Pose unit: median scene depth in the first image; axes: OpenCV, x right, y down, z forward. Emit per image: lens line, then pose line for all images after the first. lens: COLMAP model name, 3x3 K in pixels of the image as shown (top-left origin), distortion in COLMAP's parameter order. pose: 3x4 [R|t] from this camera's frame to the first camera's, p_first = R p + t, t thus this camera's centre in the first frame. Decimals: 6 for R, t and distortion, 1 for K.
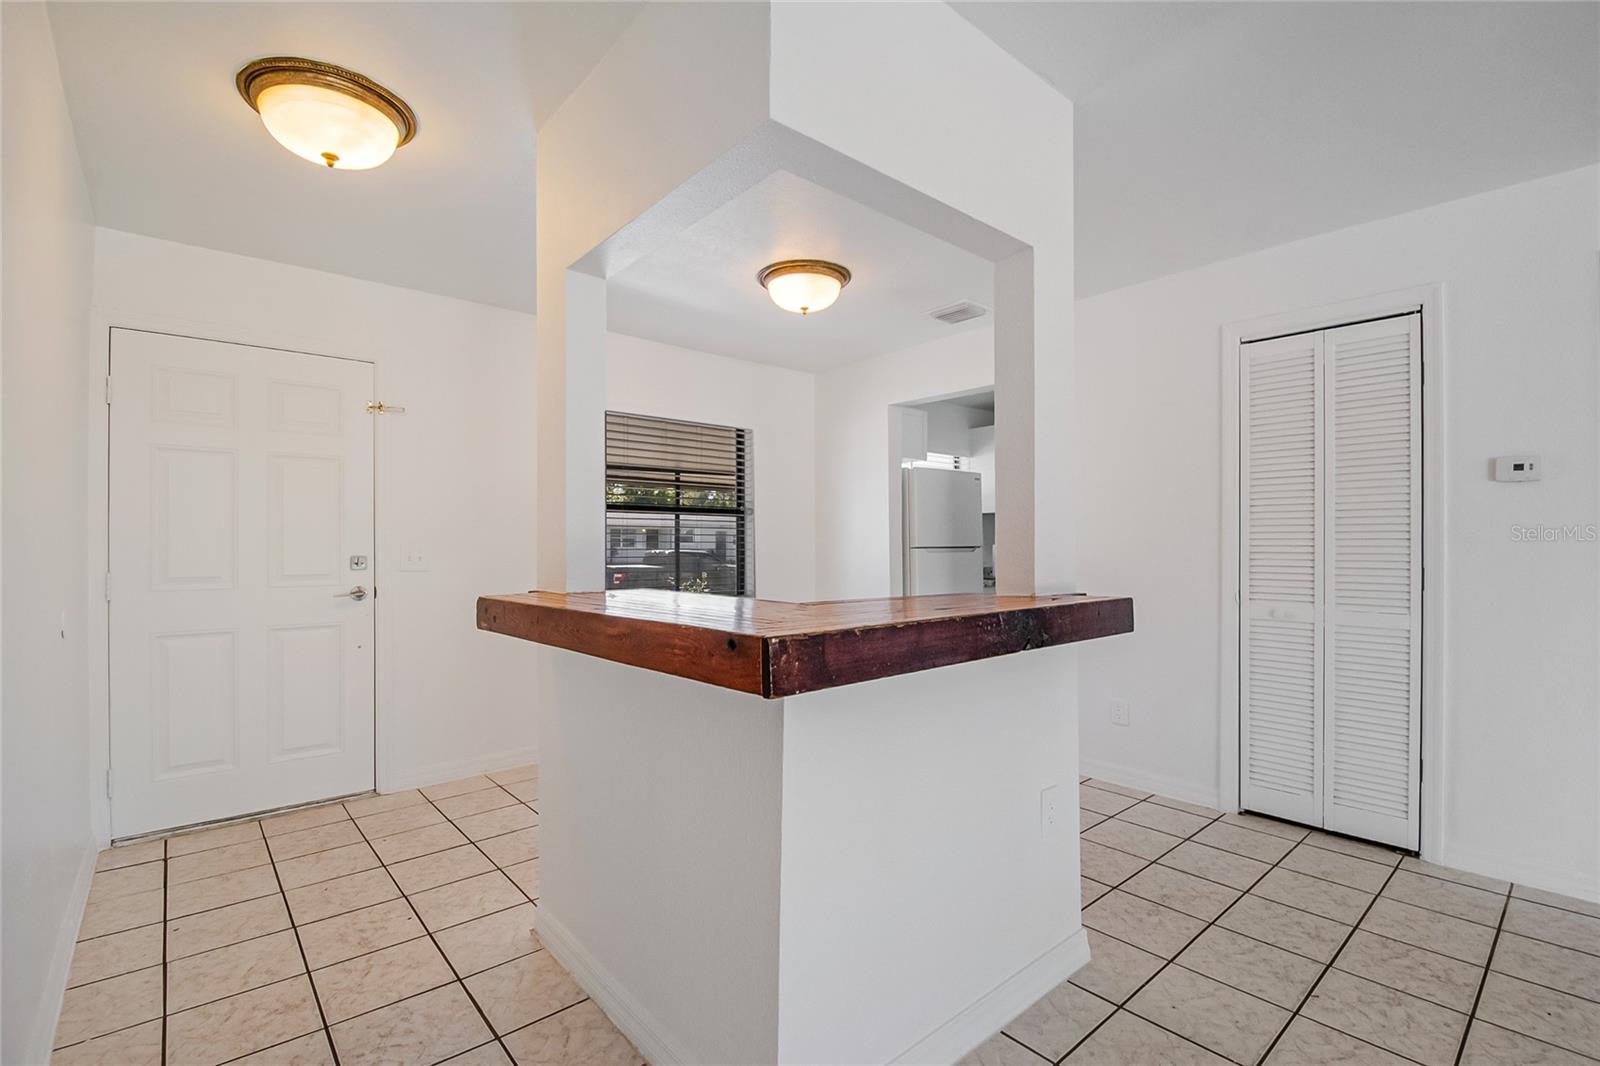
lens RADIAL K [[713.5, 0, 806.7], [0, 713.5, 540.7], [0, 0, 1]] dist [0.002272, -0.011768]
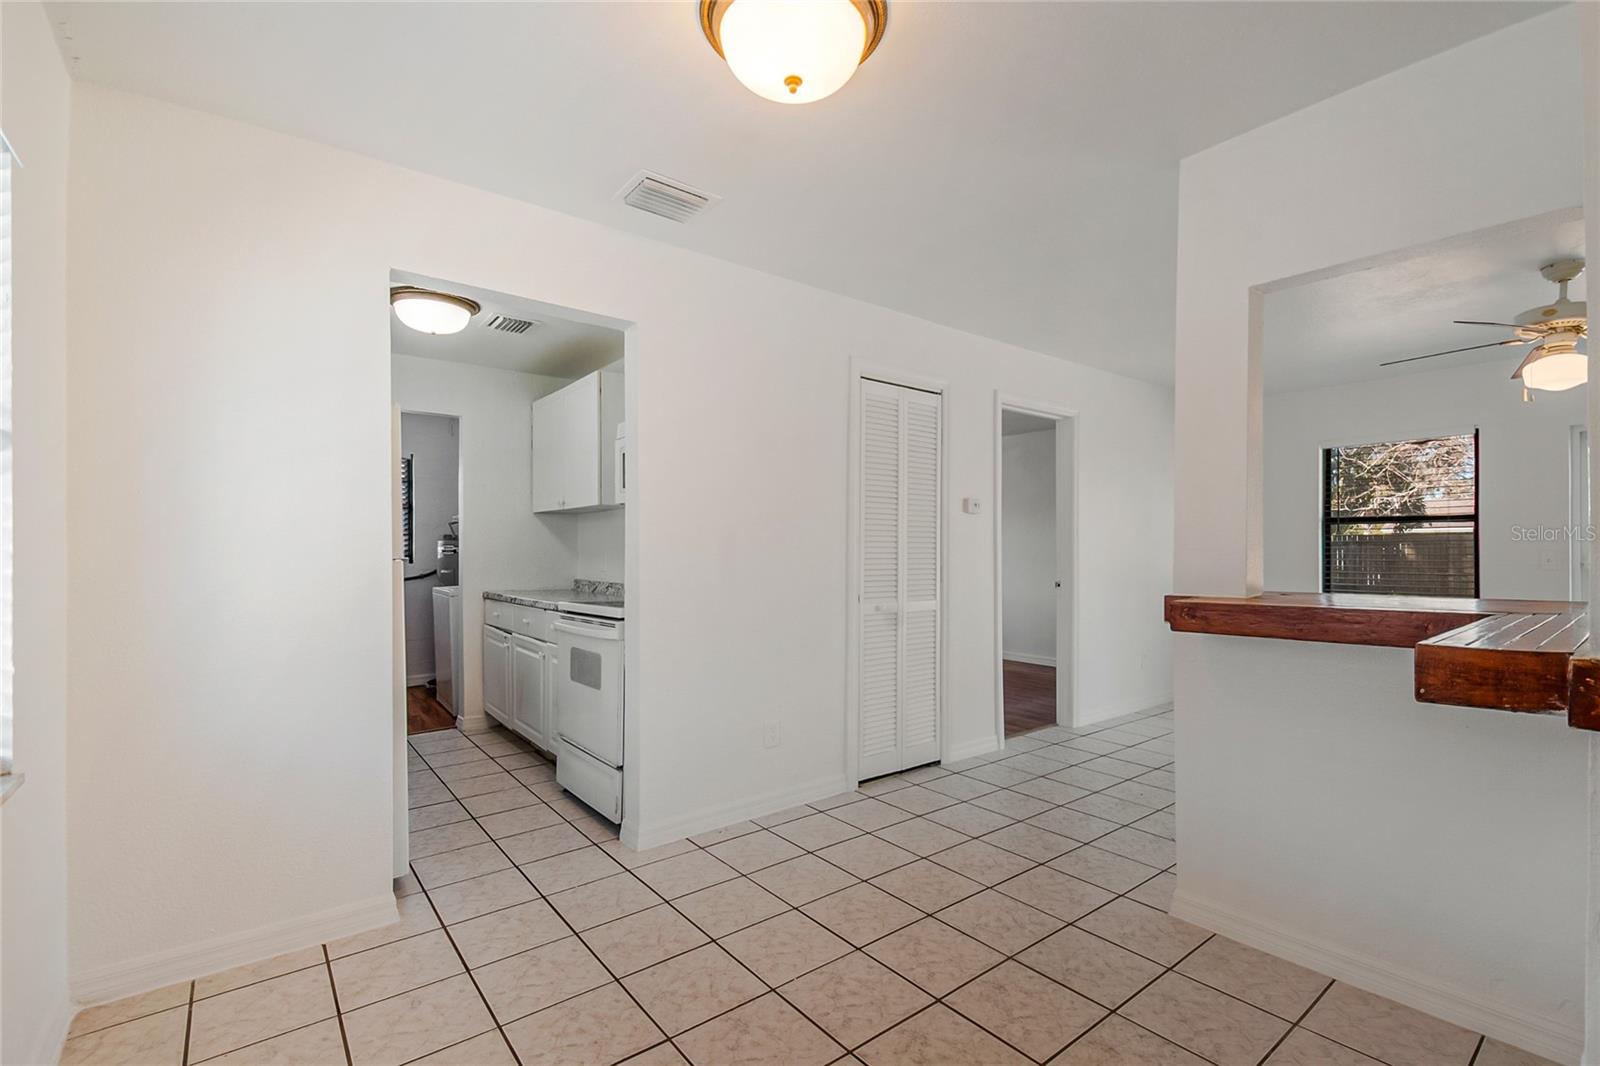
lens RADIAL K [[713.5, 0, 794.4], [0, 713.5, 539.6], [0, 0, 1]] dist [0.002272, -0.011768]
pose [[0.053799, 0.012071, 0.998479, -0.593940], [-0.003123, 0.999924, -0.011920, -0.000571], [-0.998547, -0.002477, 0.053833, 1.131026]]
